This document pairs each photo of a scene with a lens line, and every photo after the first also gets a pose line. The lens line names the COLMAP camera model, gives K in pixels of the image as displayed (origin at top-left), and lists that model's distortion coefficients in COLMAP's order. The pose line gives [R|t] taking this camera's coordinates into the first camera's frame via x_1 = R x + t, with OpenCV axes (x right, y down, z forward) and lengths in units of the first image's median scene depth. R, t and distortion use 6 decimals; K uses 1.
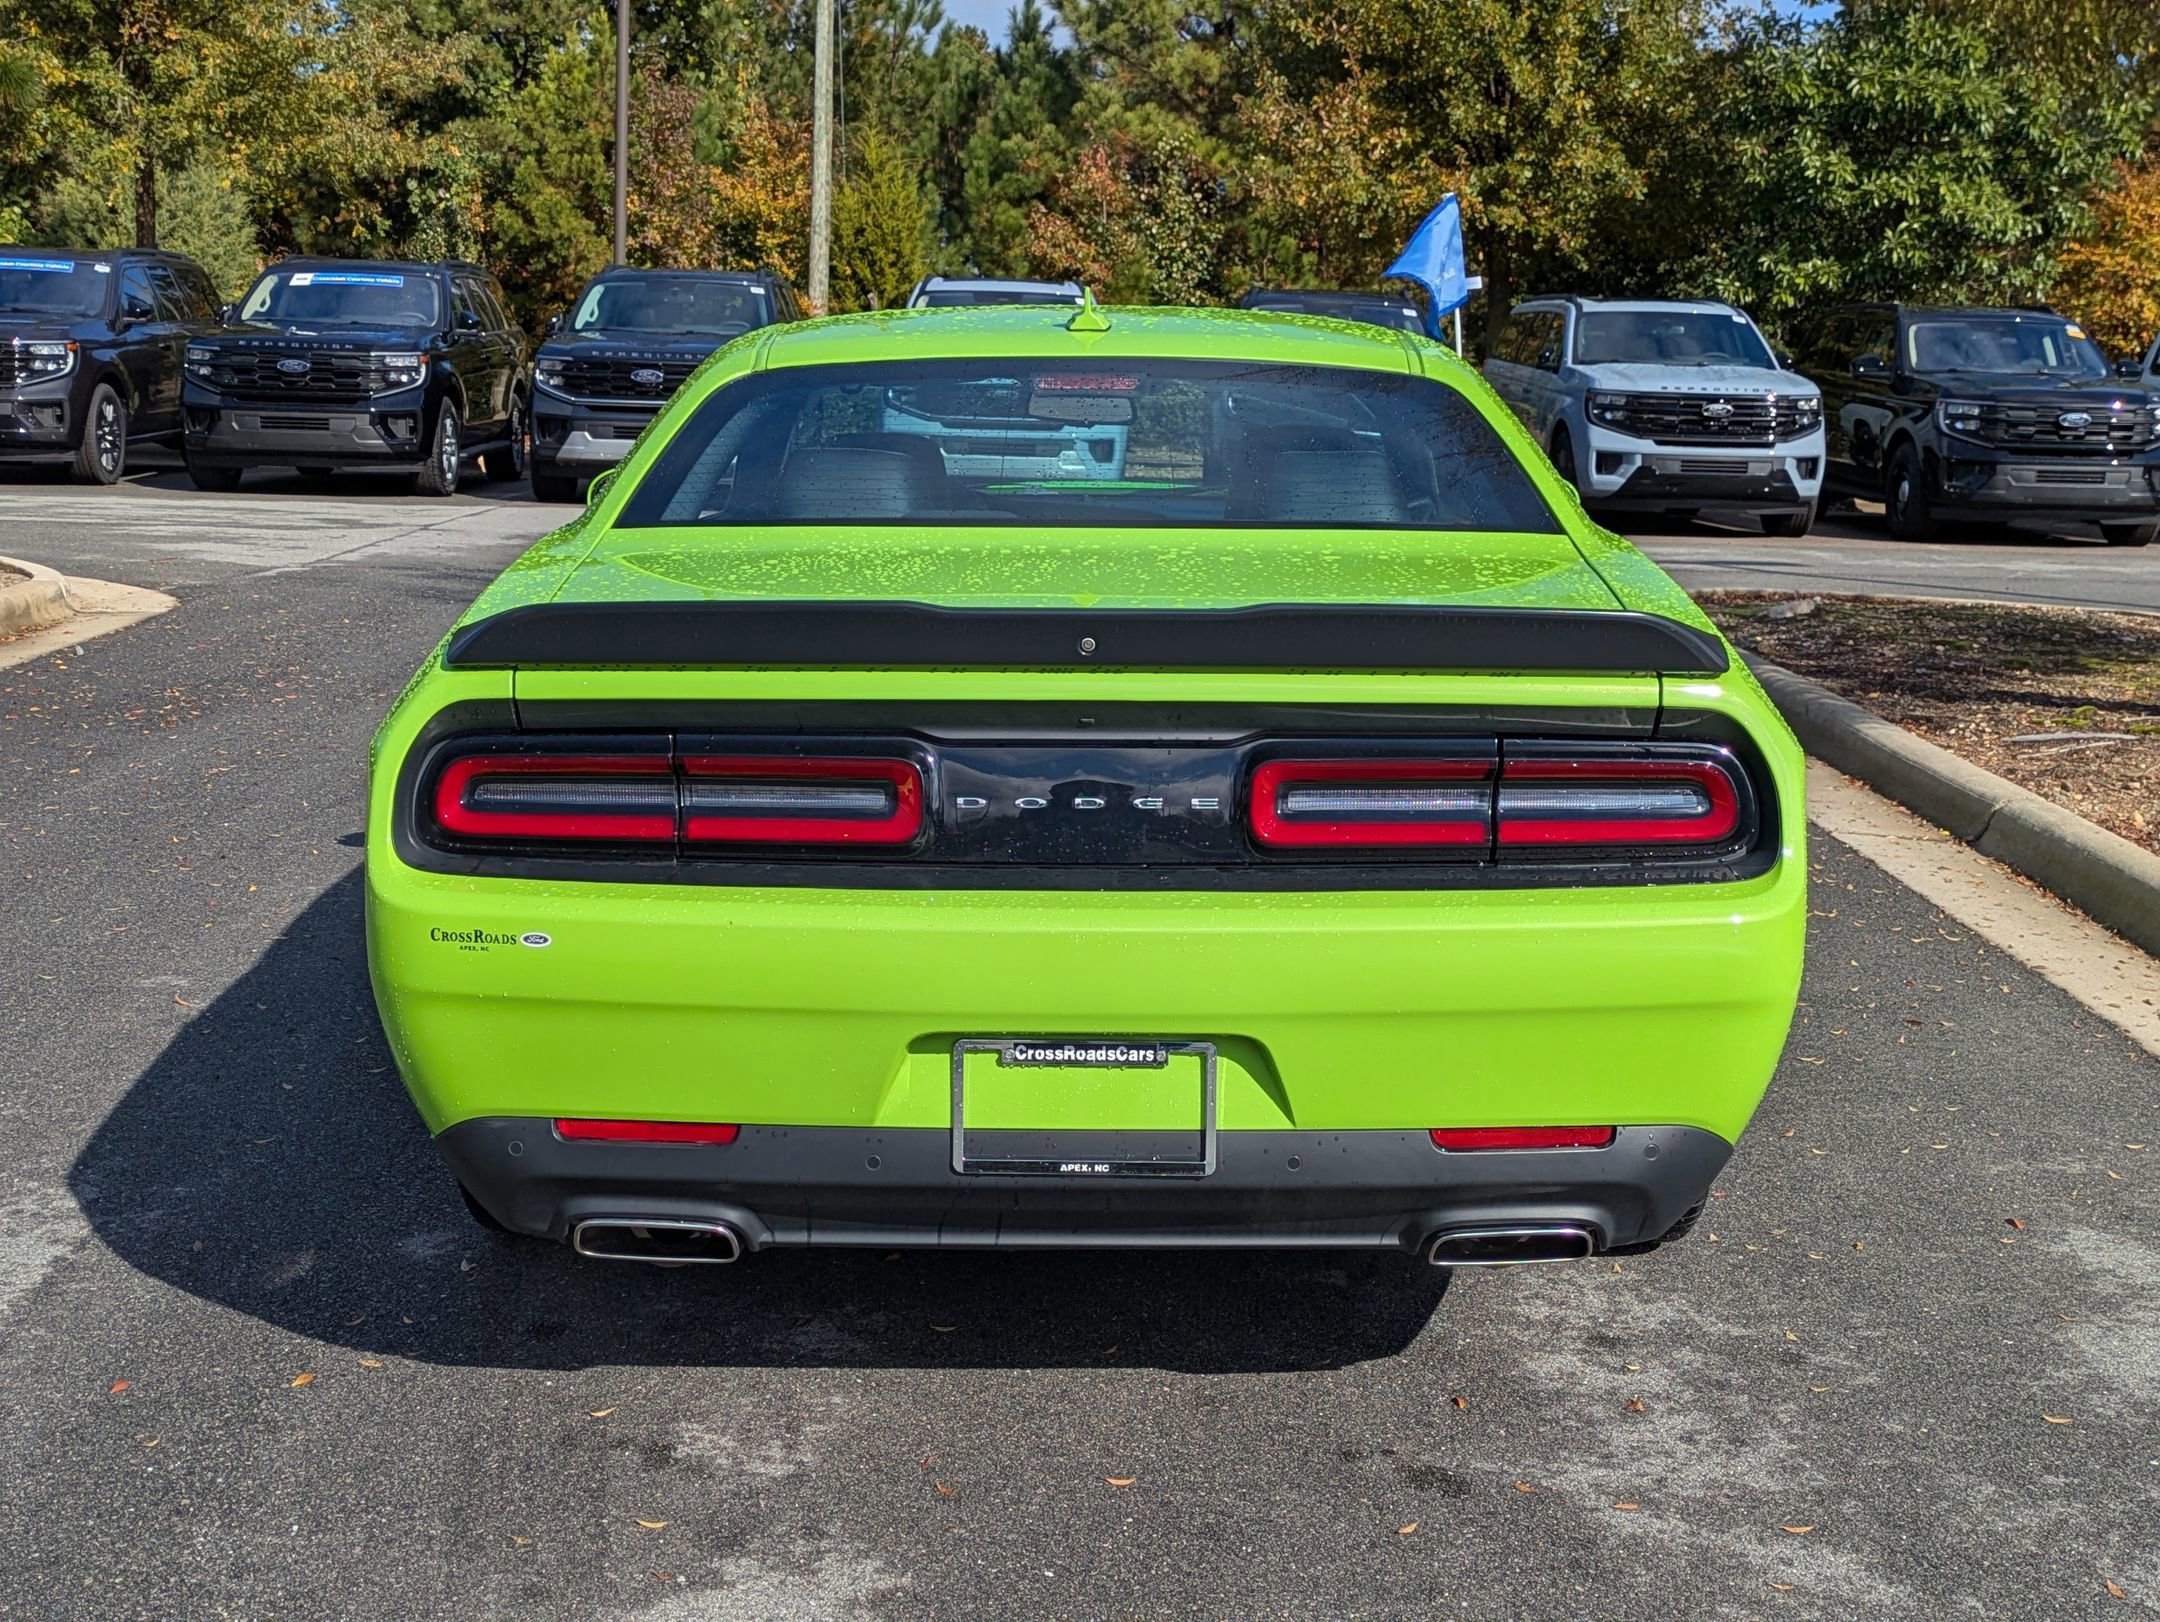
lens RADIAL K [[2535.8, 0, 1117.3], [0, 2535.8, 813.3], [0, 0, 1]] dist [0.053514, -0.030741]
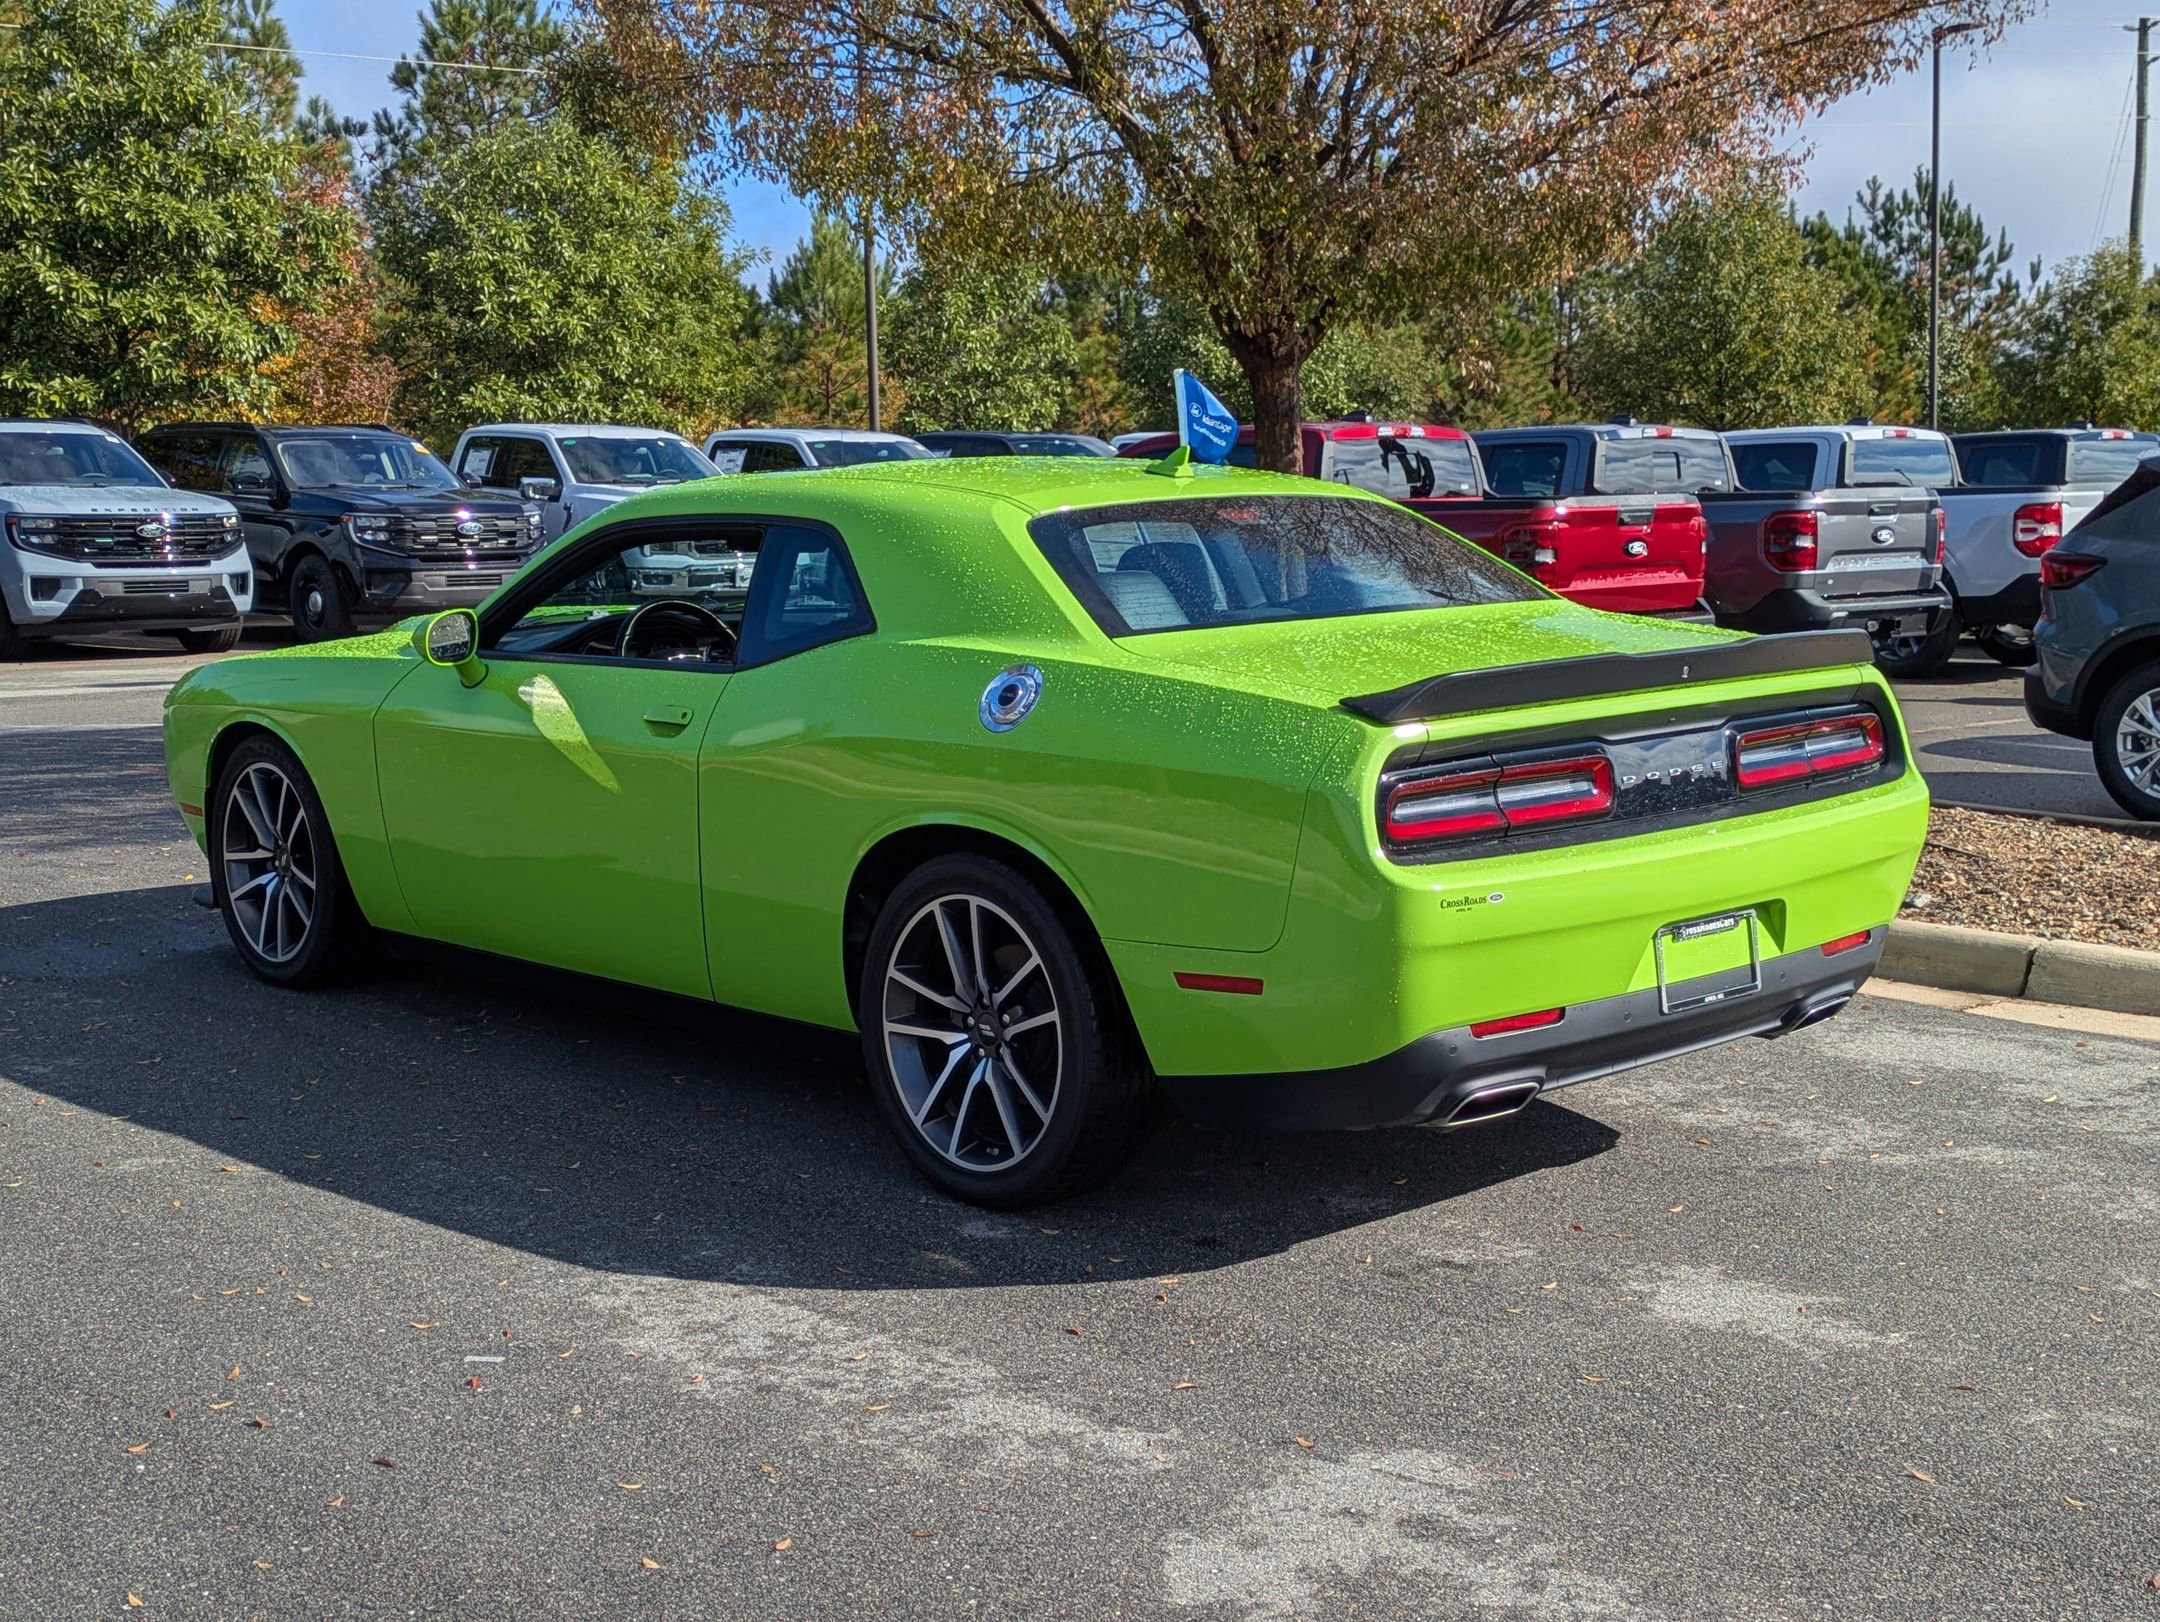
lens RADIAL K [[2535.8, 0, 1117.3], [0, 2535.8, 813.3], [0, 0, 1]] dist [0.053514, -0.030741]
pose [[0.755420, -0.113399, 0.645354, -0.158086], [0.140618, 0.990020, 0.009361, -0.005196], [-0.639975, 0.083677, 0.763826, 0.000888]]
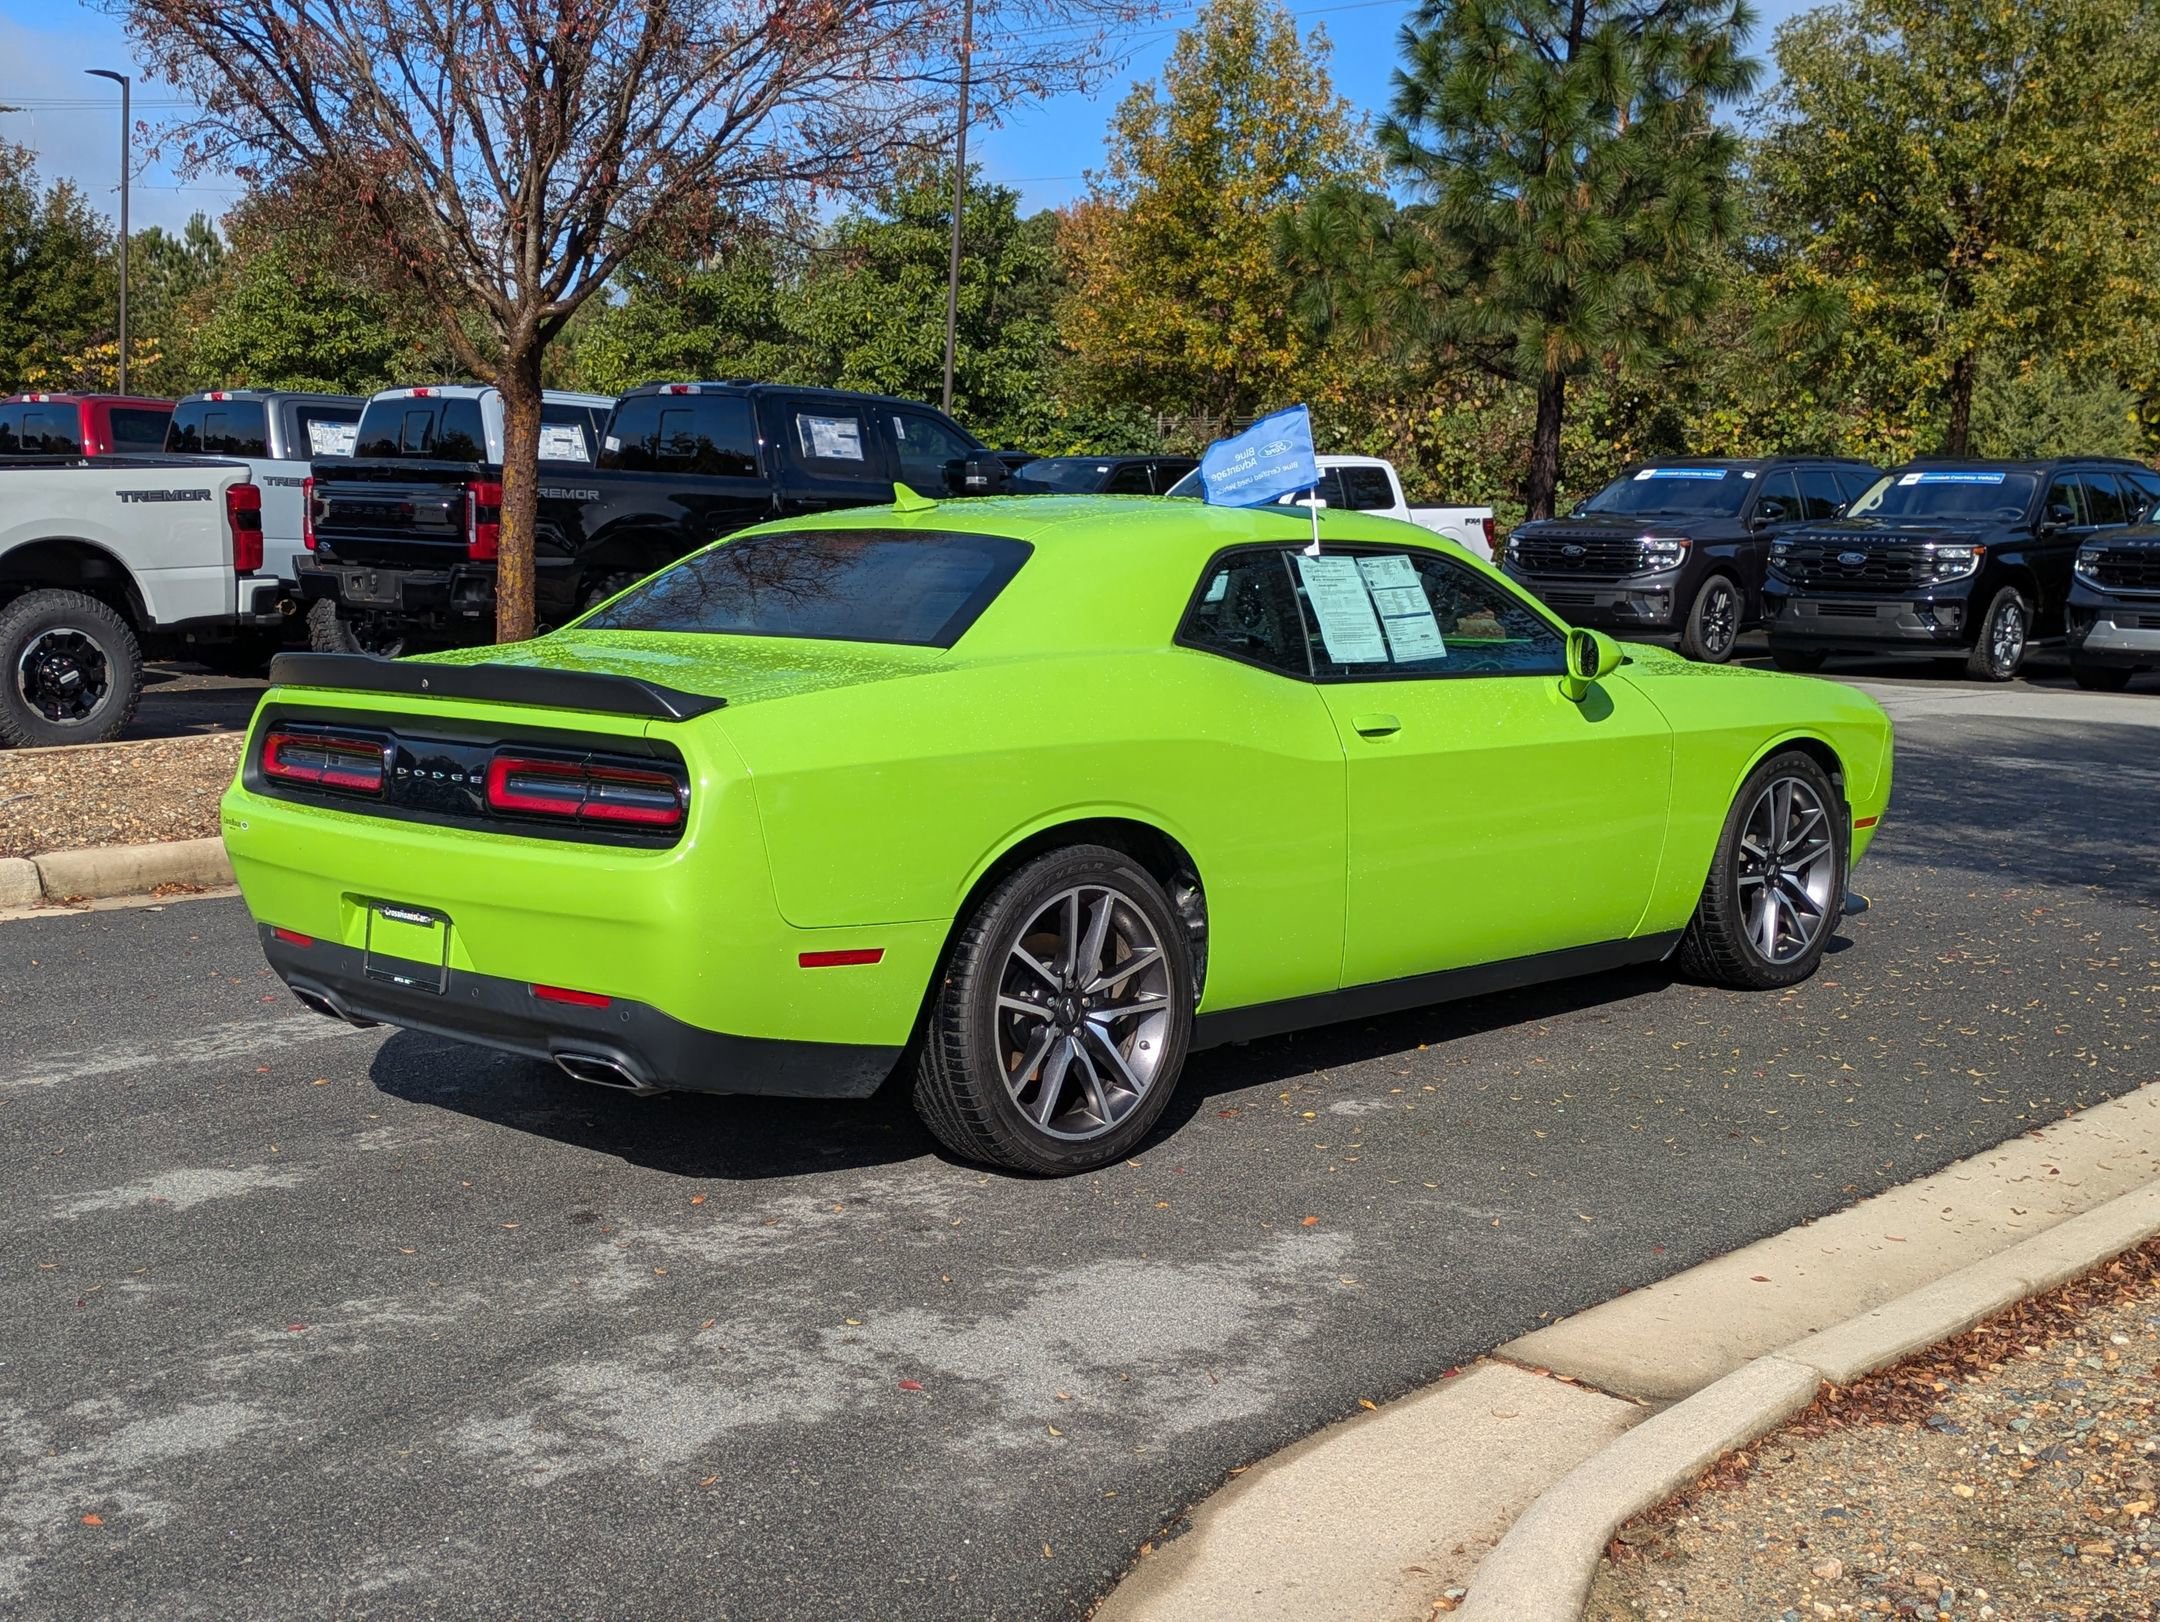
lens RADIAL K [[2535.8, 0, 1117.3], [0, 2535.8, 813.3], [0, 0, 1]] dist [0.053514, -0.030741]
pose [[0.730521, 0.068293, -0.679467, 0.184881], [-0.120032, 0.992337, -0.029312, 0.002064], [0.672258, 0.102970, 0.733121, 0.003336]]
